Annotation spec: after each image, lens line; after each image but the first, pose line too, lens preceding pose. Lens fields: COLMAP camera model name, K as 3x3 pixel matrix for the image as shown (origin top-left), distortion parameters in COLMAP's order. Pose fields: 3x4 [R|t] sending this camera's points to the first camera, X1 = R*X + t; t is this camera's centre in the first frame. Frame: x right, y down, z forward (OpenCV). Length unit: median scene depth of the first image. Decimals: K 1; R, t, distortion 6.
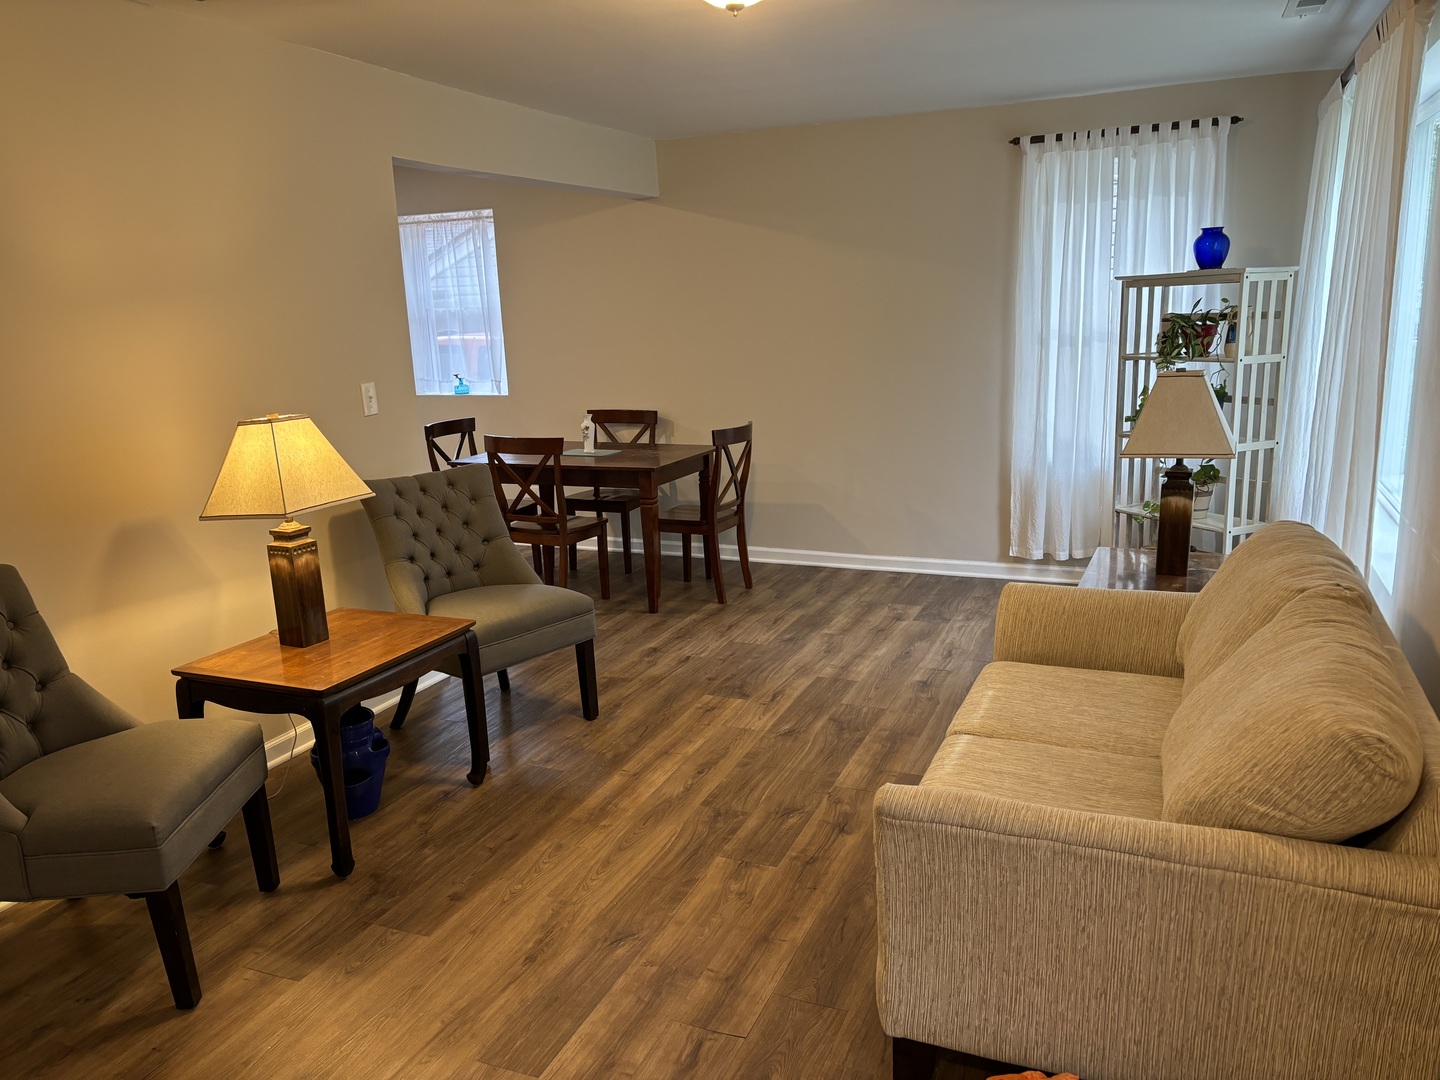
lens RADIAL K [[1093.1, 0, 724.5], [0, 1093.1, 537.3], [0, 0, 1]] dist [0.048491, -0.037016]
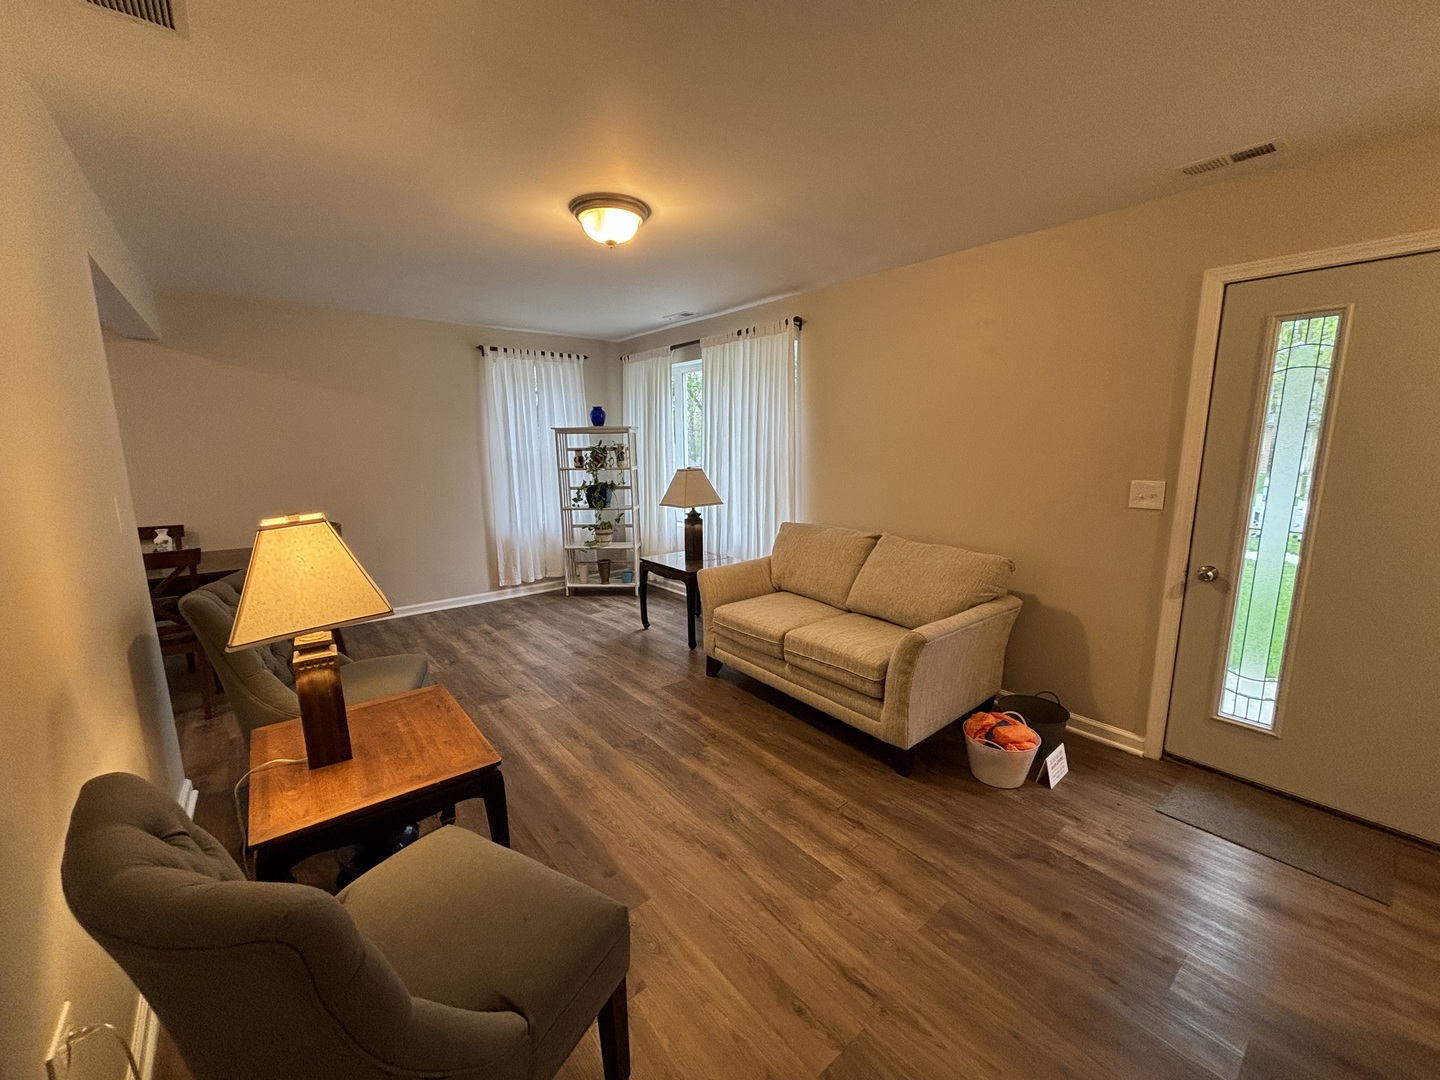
lens RADIAL K [[574.7, 0, 718.5], [0, 574.7, 540.3], [0, 0, 1]] dist [0.001265, -0.001083]
pose [[0.465526, -0.116769, 0.877297, -0.420950], [0.178862, 0.983217, 0.035956, -0.029199], [-0.866772, 0.140177, 0.478599, 0.306666]]
